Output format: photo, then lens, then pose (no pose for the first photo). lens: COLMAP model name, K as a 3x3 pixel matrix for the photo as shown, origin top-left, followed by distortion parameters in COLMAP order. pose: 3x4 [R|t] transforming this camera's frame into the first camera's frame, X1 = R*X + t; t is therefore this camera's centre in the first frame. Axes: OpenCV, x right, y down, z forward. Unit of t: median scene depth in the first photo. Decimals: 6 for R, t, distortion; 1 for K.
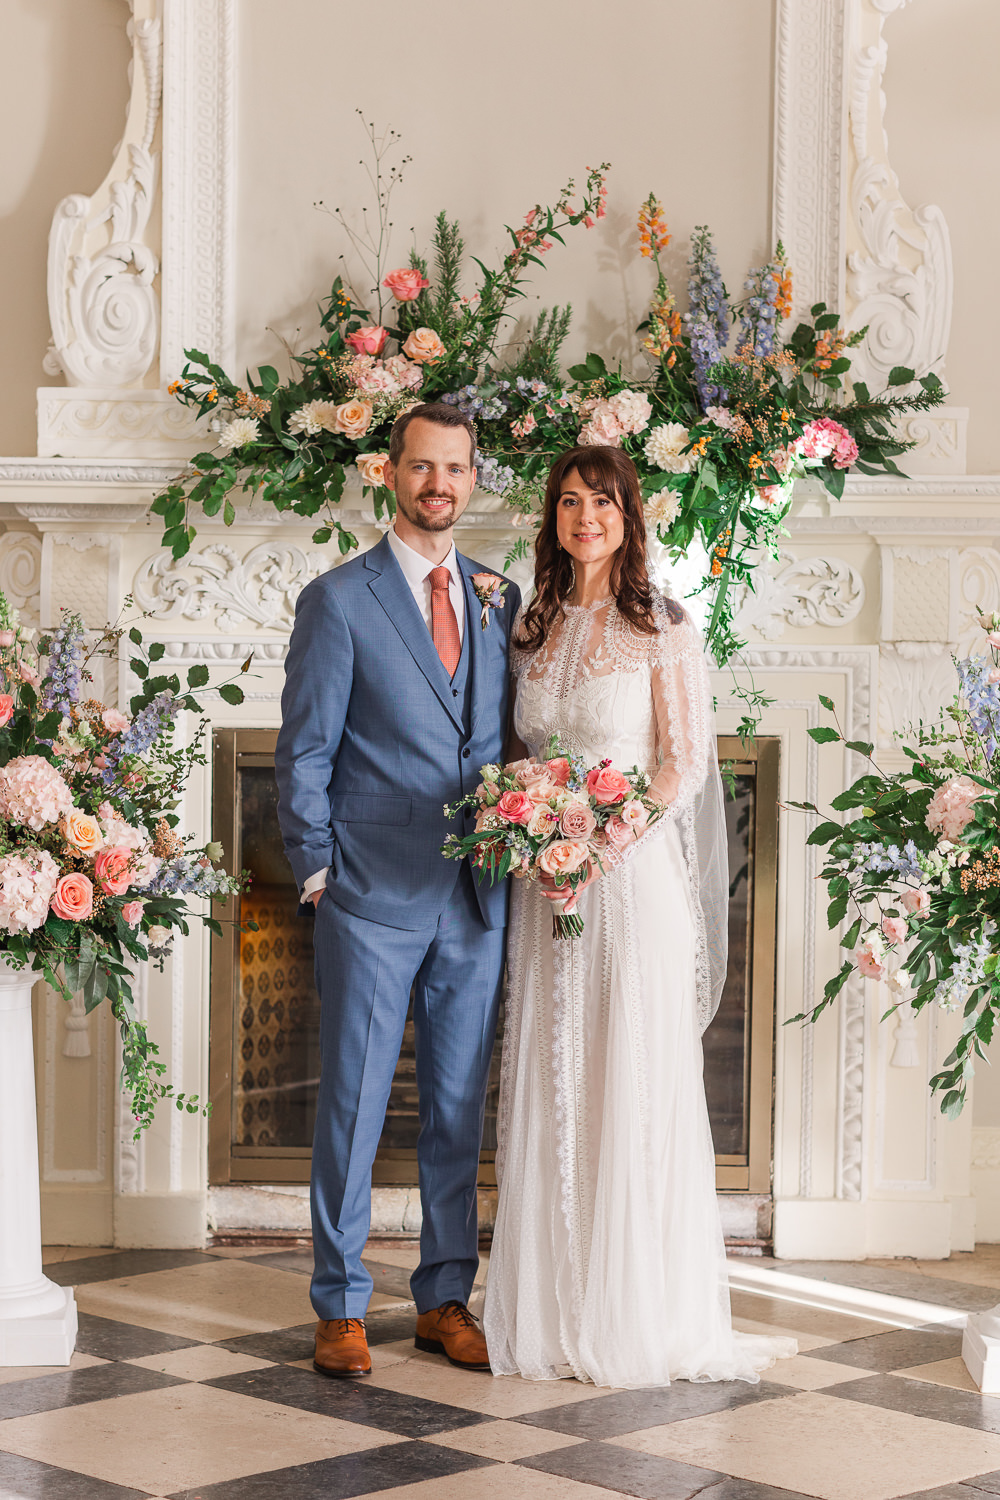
lens RADIAL K [[3343.1, 0, 500.0], [0, 3343.1, 750.0], [0, 0, 1]] dist [0.050750, -0.188684]
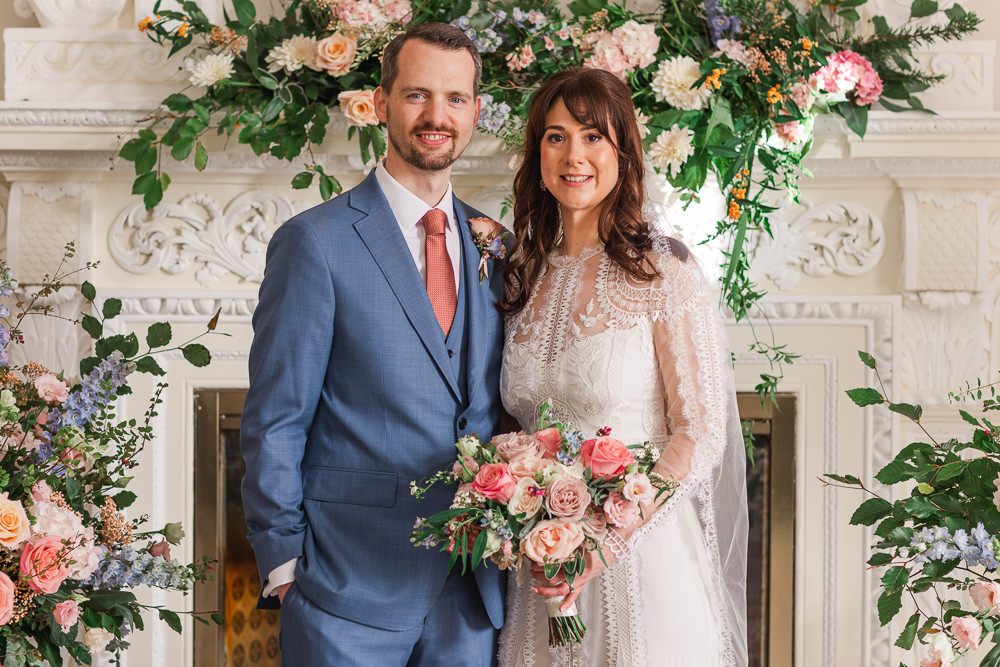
lens RADIAL K [[2228.7, 0, 545.6], [0, 2228.7, 313.6], [0, 0, 1]] dist [0.050750, -0.188684]
pose [[0.999855, -0.007751, 0.015159, 0.004035], [0.008154, 0.999610, -0.026691, -0.010563], [-0.014947, 0.026811, 0.999529, 0.386340]]
